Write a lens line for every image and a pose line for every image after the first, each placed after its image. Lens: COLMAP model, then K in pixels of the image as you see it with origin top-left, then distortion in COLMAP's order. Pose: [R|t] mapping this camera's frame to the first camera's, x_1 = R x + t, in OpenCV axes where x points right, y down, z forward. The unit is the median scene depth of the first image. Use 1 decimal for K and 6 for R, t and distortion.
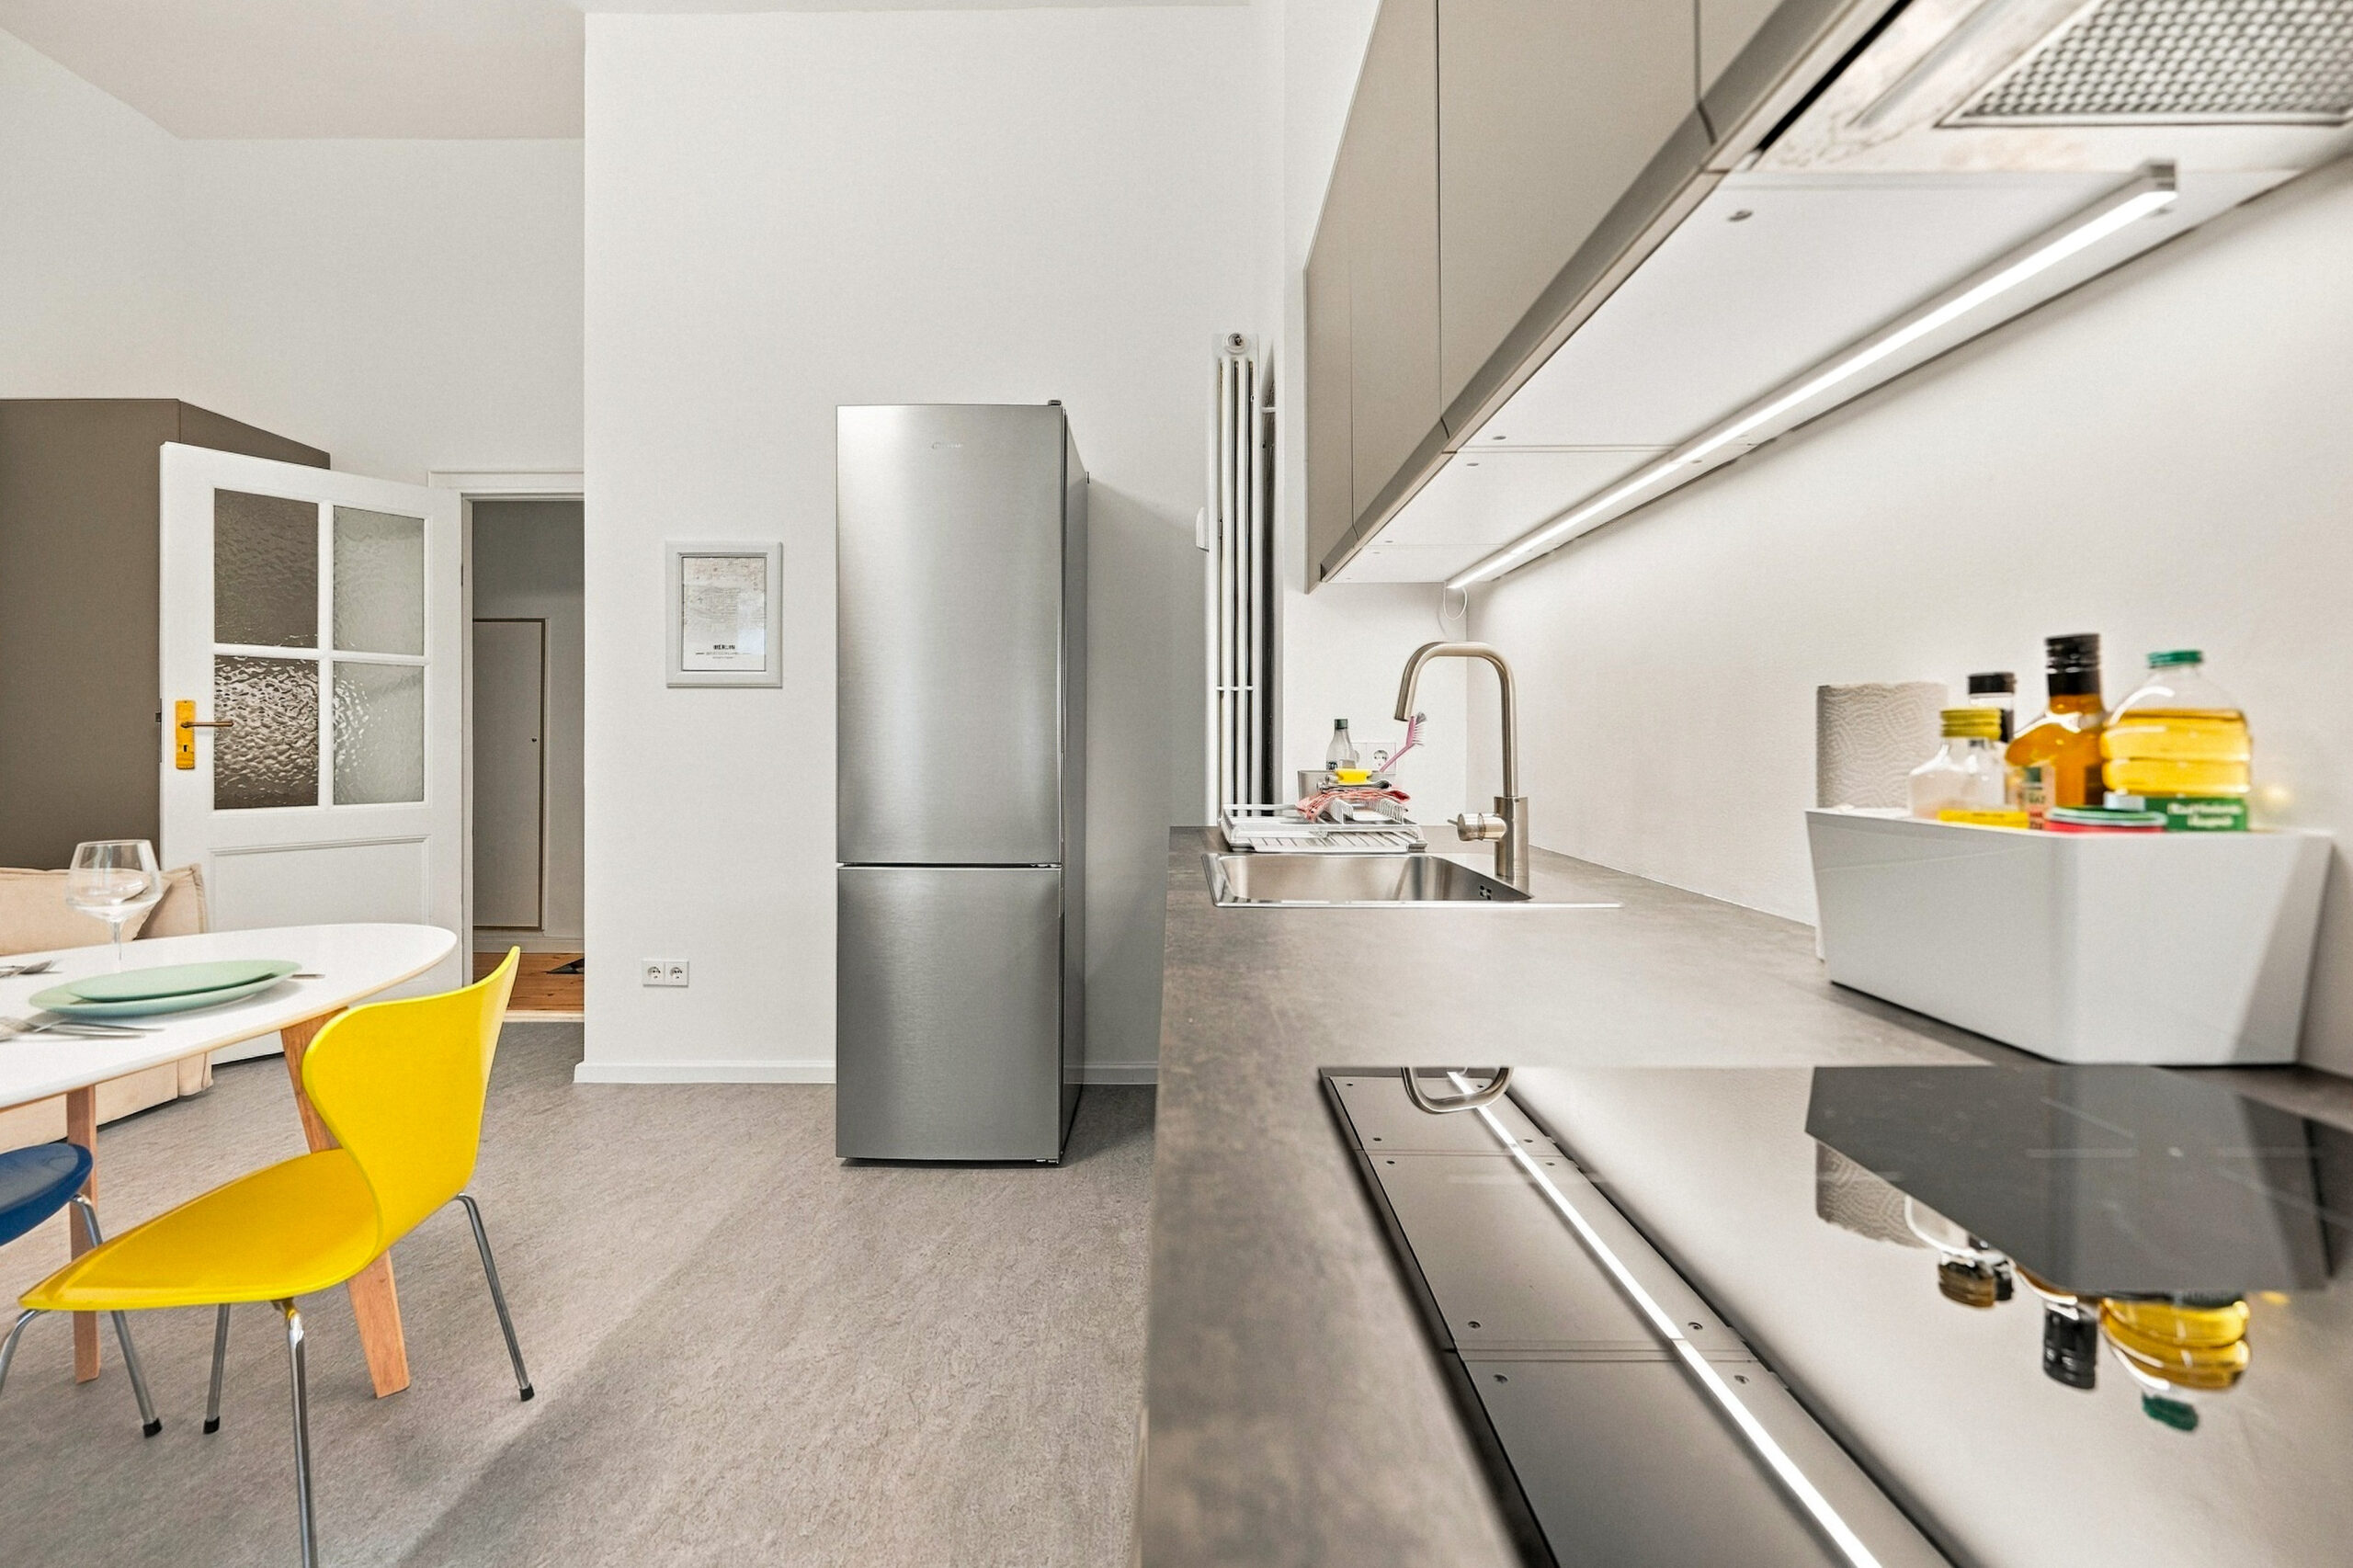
lens RADIAL K [[976.5, 0, 1174.4], [0, 976.5, 743.4], [0, 0, 1]] dist [-0.000270, 0.000026]
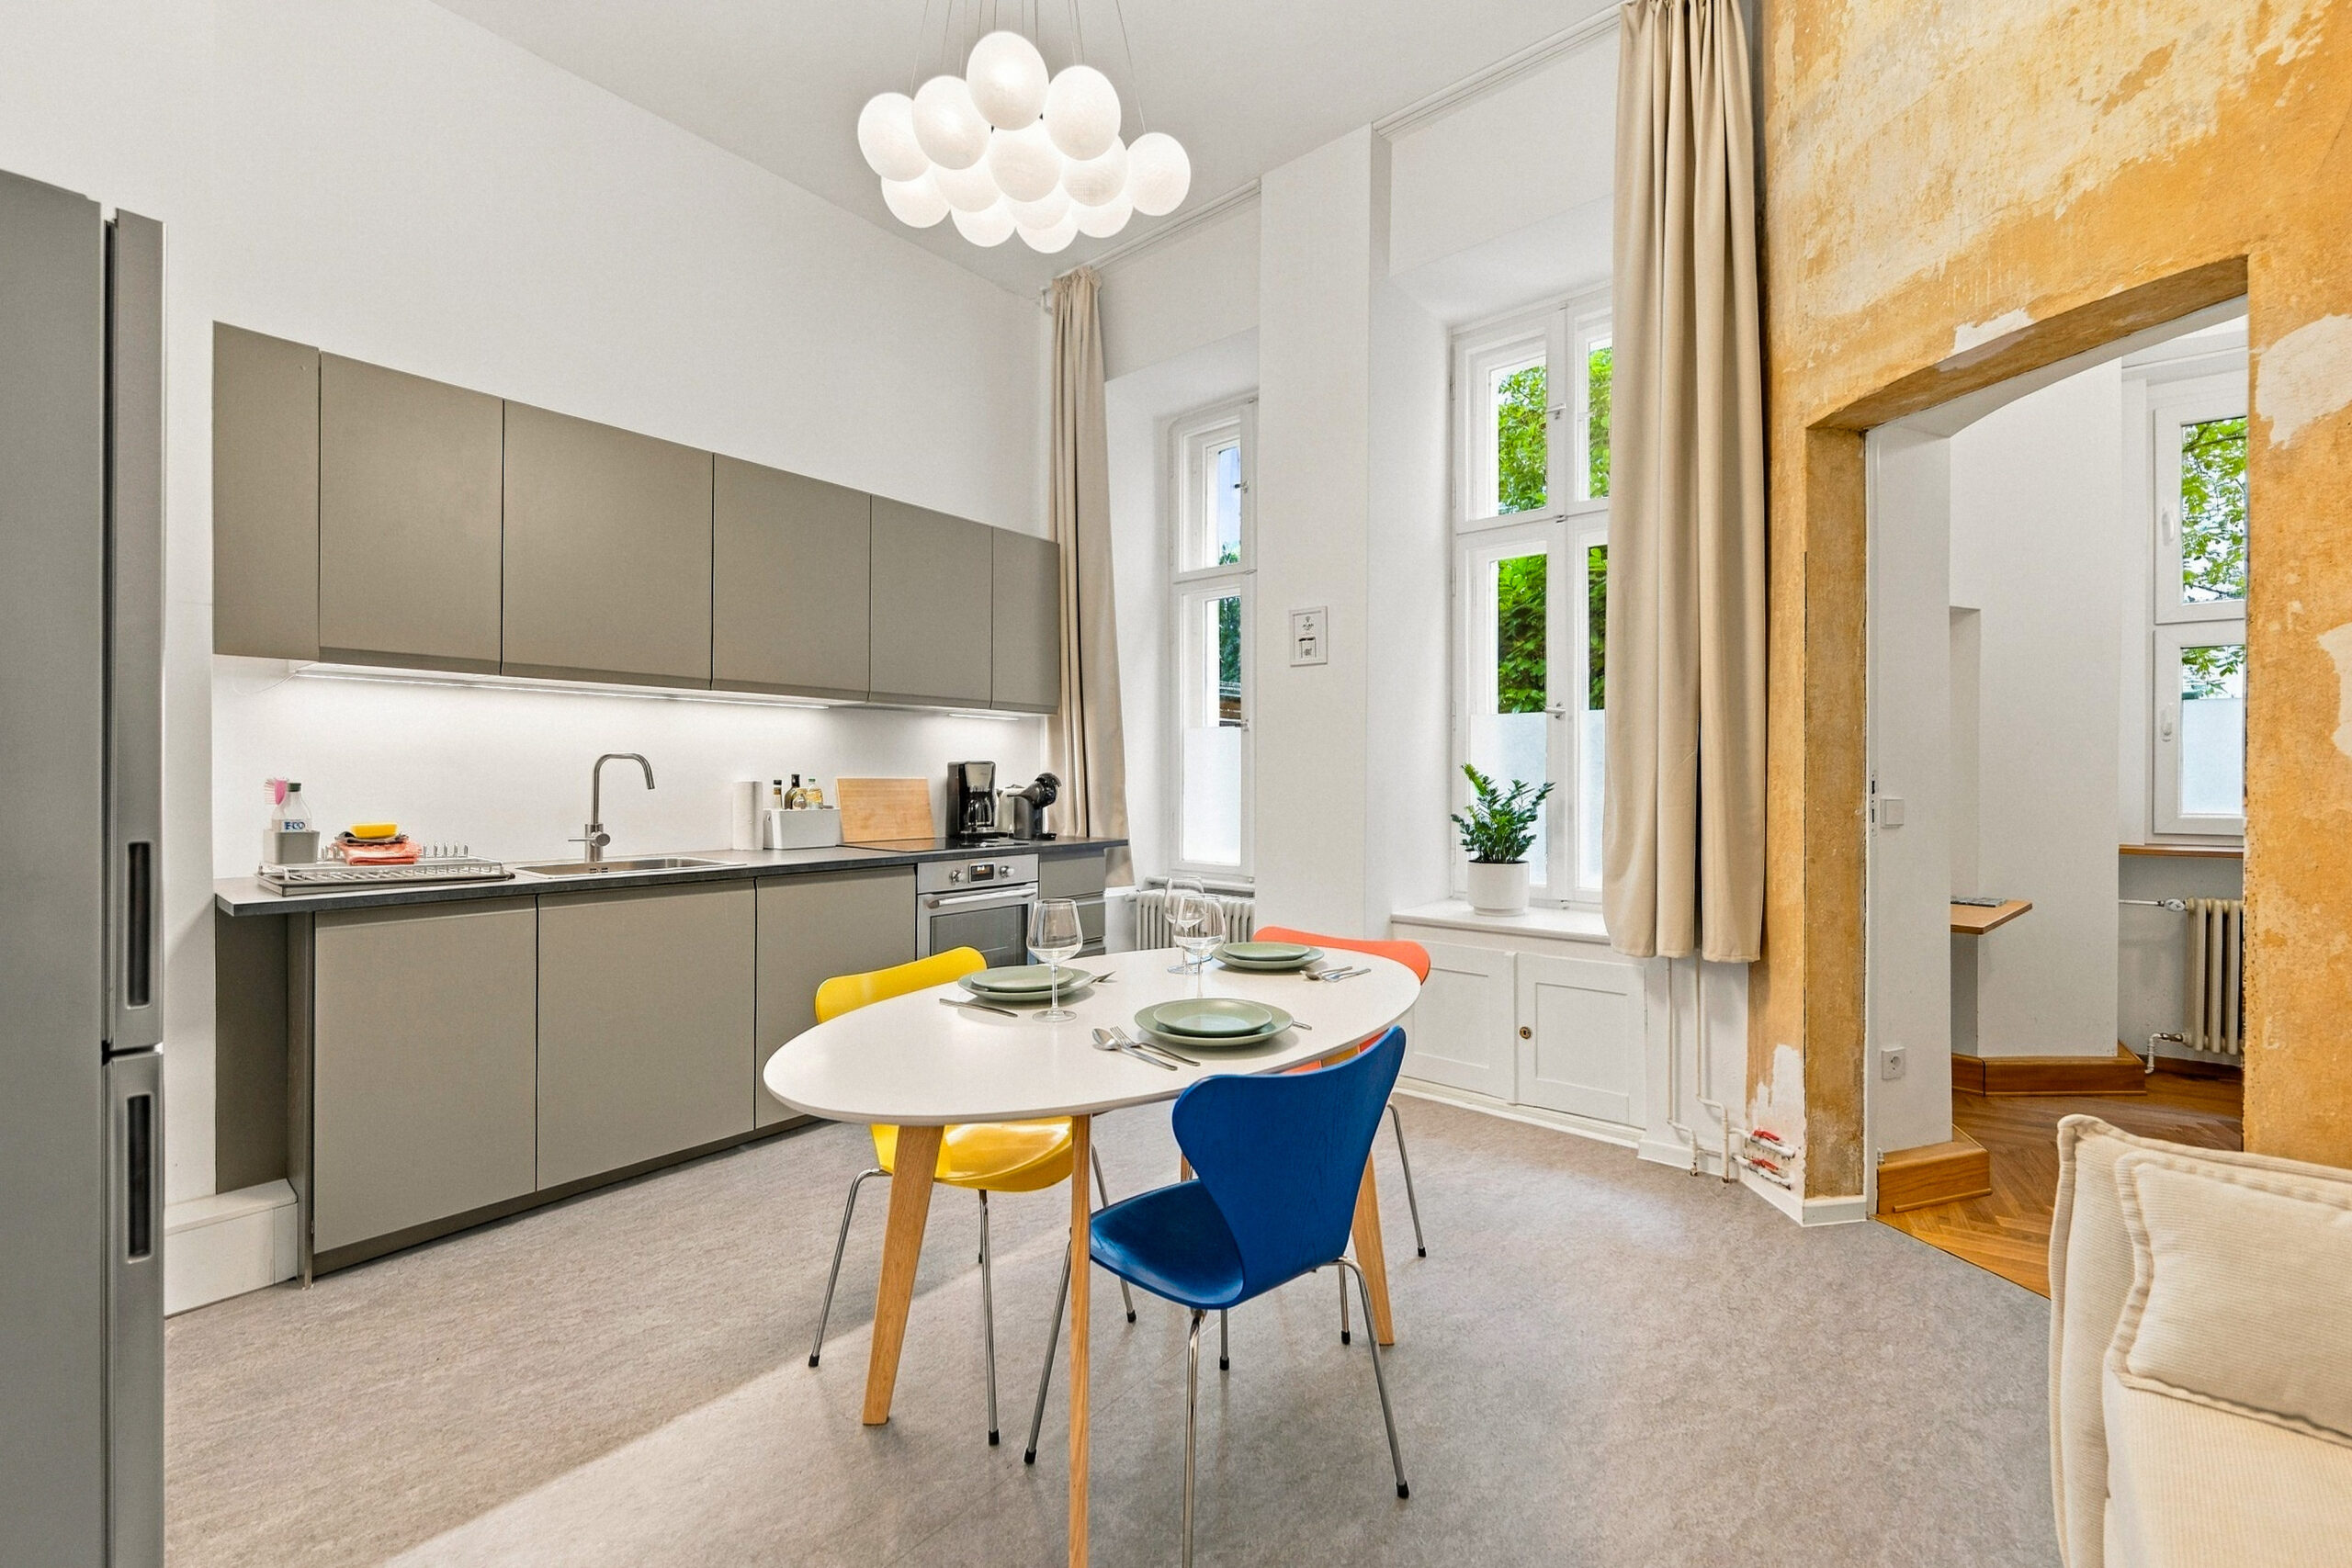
lens RADIAL K [[943.8, 0, 1163.5], [0, 943.8, 778.1], [0, 0, 1]] dist [-0.000669, 0.000044]
pose [[-0.765539, -0.006393, 0.643358, -1.411614], [-0.006575, 0.999976, 0.002112, -0.041929], [-0.643356, -0.002613, -0.765562, 1.313929]]
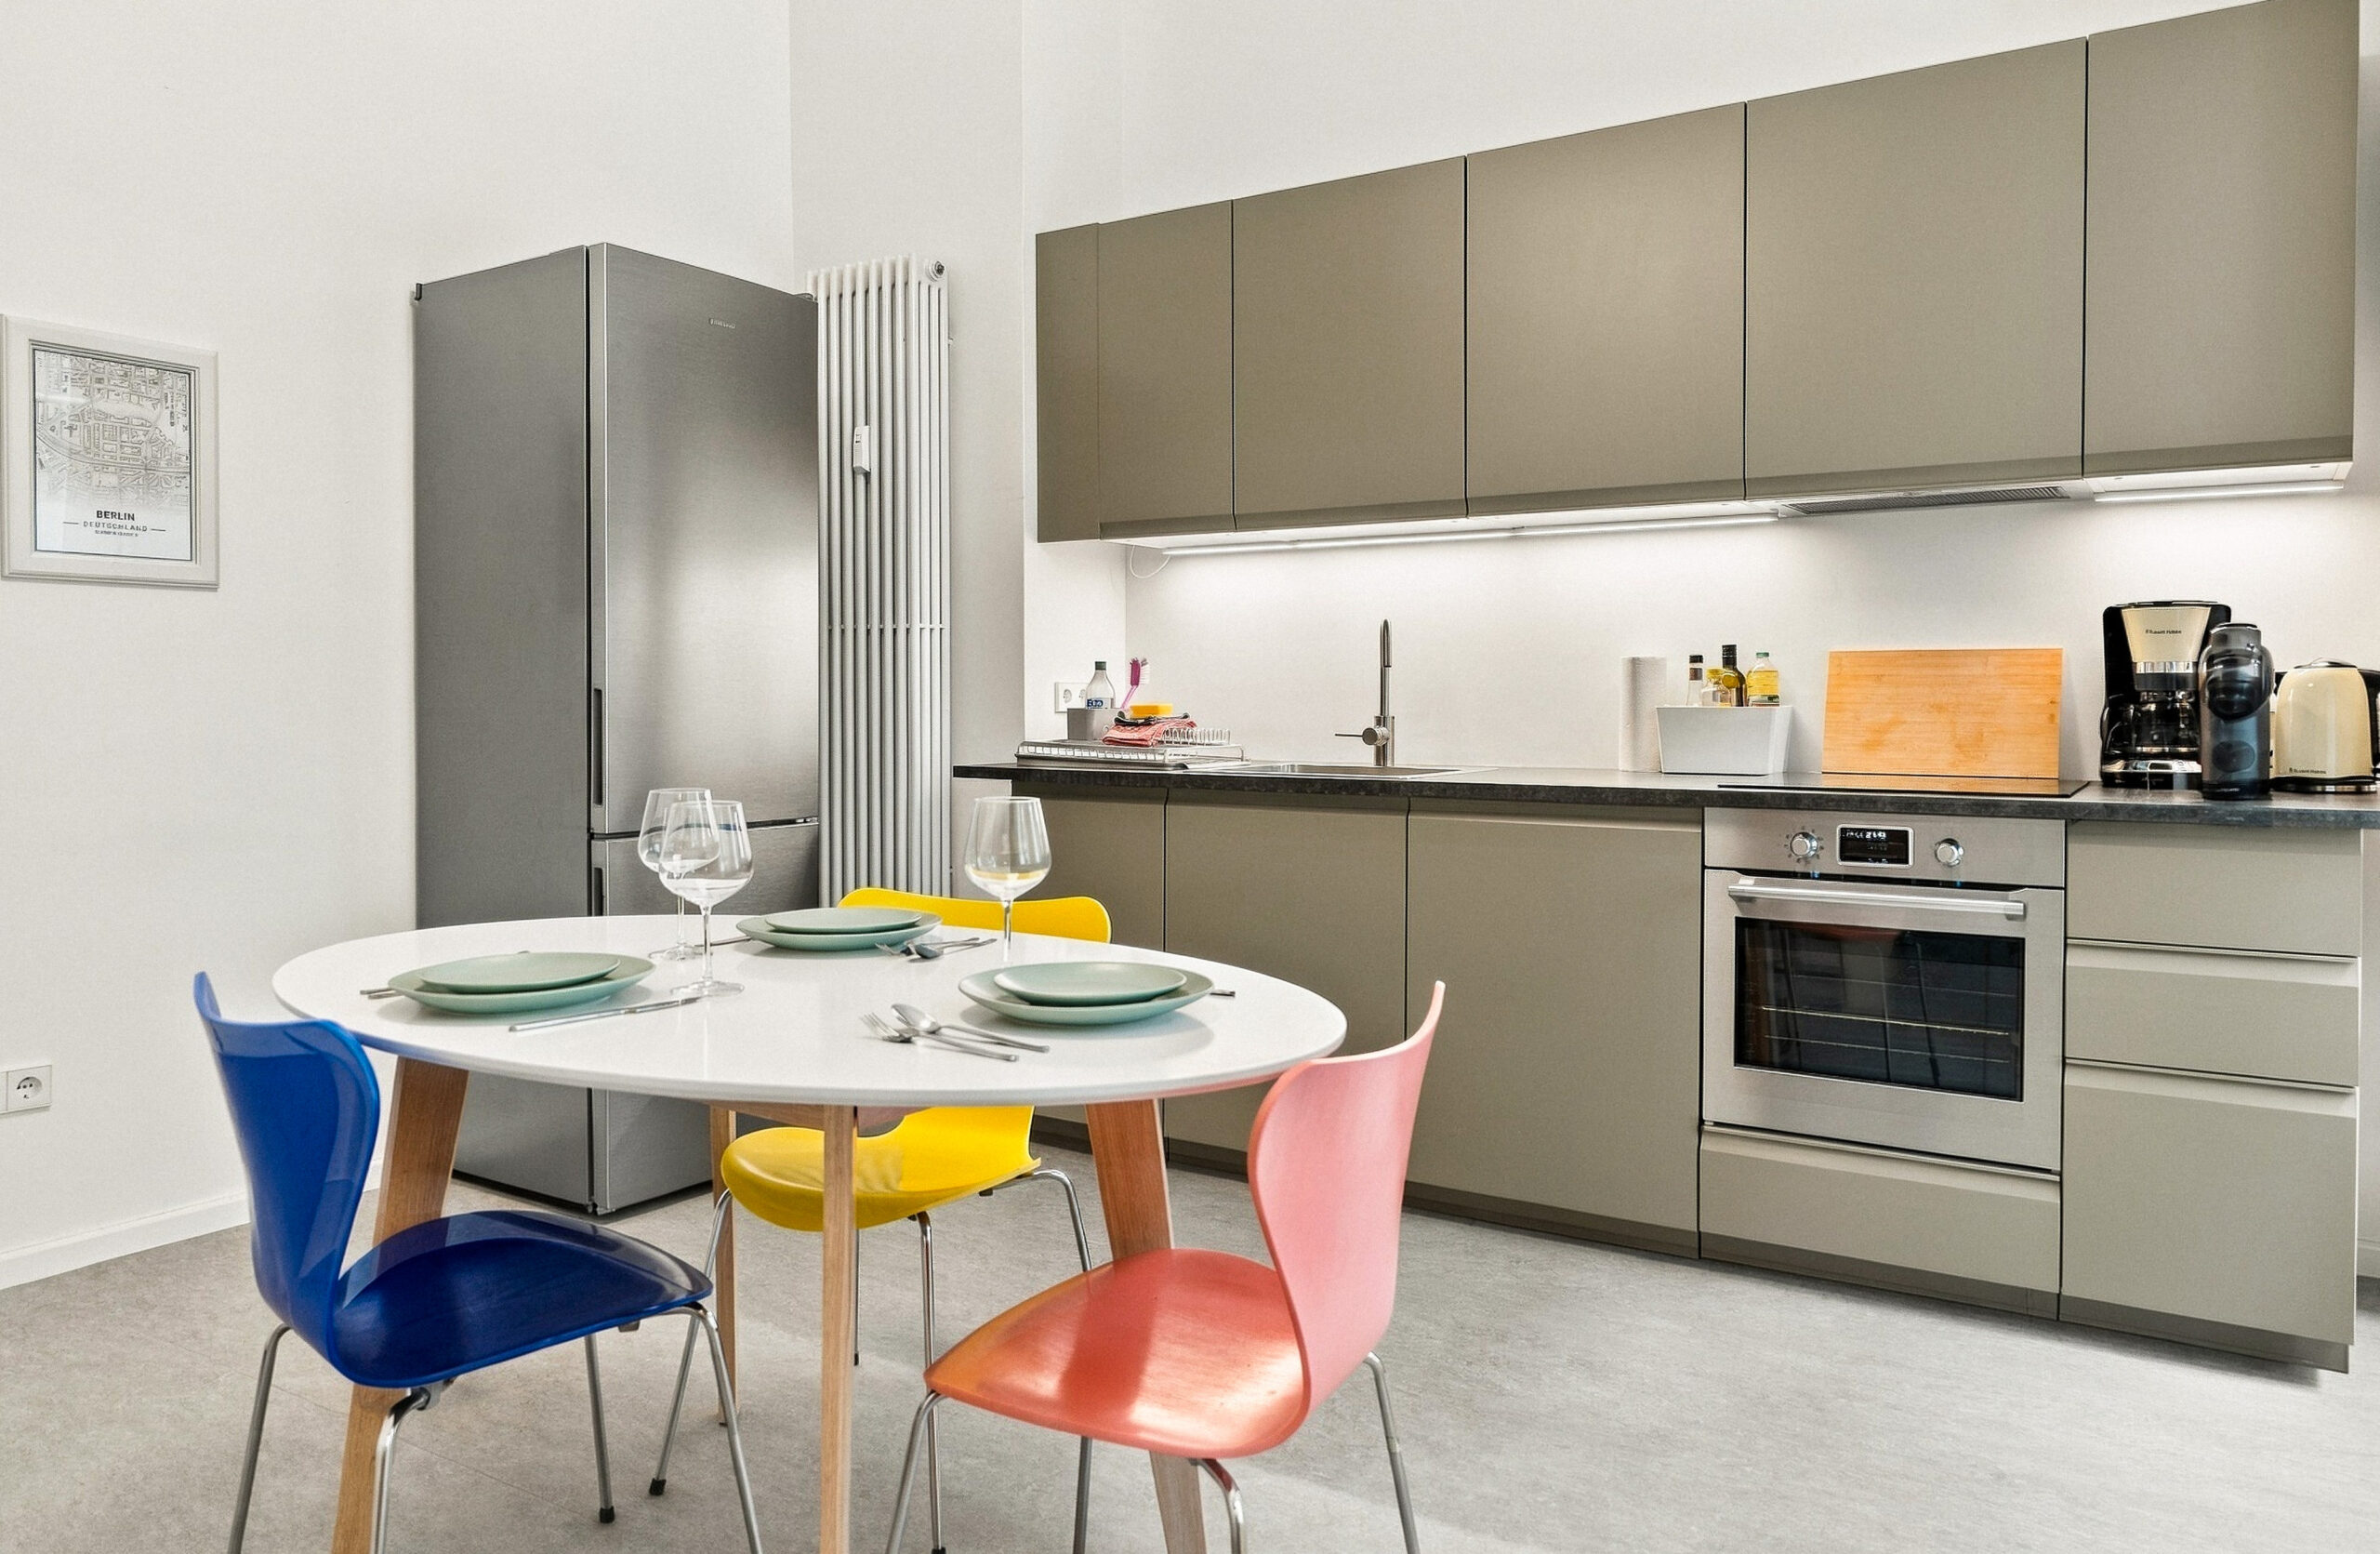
lens RADIAL K [[1622.5, 0, 1188.6], [0, 1622.5, 693.4], [0, 0, 1]] dist [-0.005101, -0.001359]
pose [[0.542752, -0.000997, 0.839892, -1.496311], [0.000118, 0.999999, 0.001110, 0.011897], [-0.839893, -0.000503, 0.542752, -0.109107]]
